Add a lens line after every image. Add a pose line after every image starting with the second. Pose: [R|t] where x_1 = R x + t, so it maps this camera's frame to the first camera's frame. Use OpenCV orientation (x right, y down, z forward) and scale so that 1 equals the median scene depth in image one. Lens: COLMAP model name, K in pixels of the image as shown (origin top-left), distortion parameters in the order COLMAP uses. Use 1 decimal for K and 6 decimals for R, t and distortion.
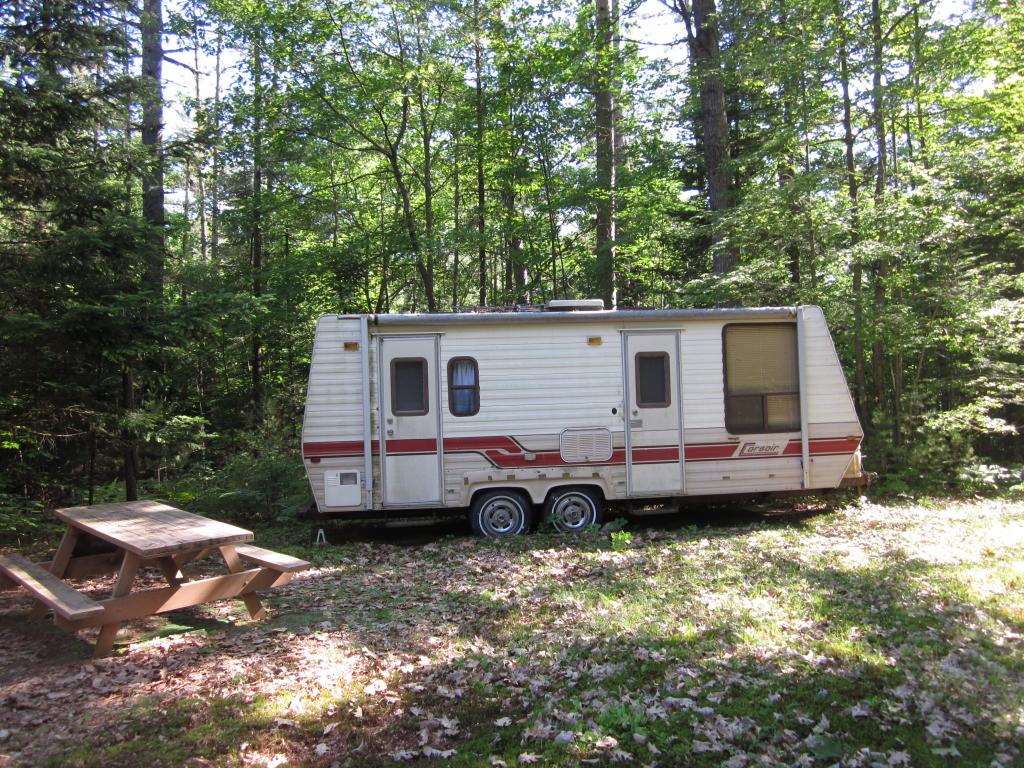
lens RADIAL K [[843.1, 0, 511.9], [0, 843.1, 381.1], [0, 0, 1]] dist [-0.003285, -0.002050]
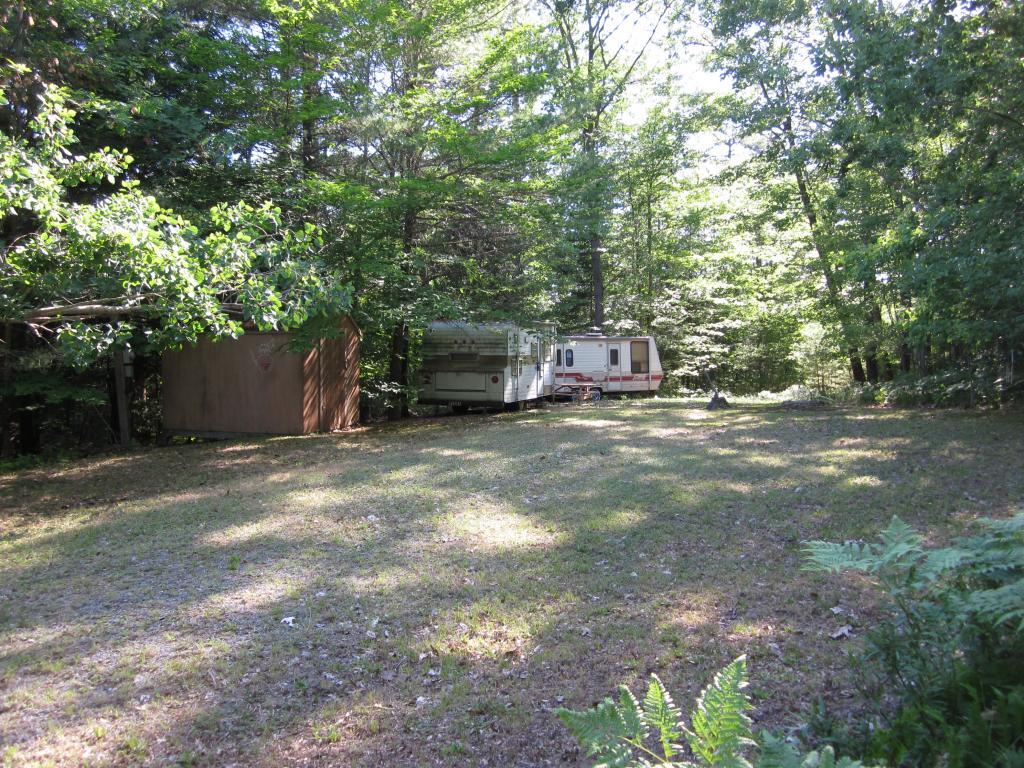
lens RADIAL K [[843.1, 0, 512.0], [0, 843.1, 383.5], [0, 0, 1]] dist [-0.003285, -0.002050]
pose [[0.911018, 0.011371, 0.412209, -1.622375], [-0.021322, 0.999582, 0.019549, 0.046601], [-0.411814, -0.026599, 0.910880, -1.955961]]
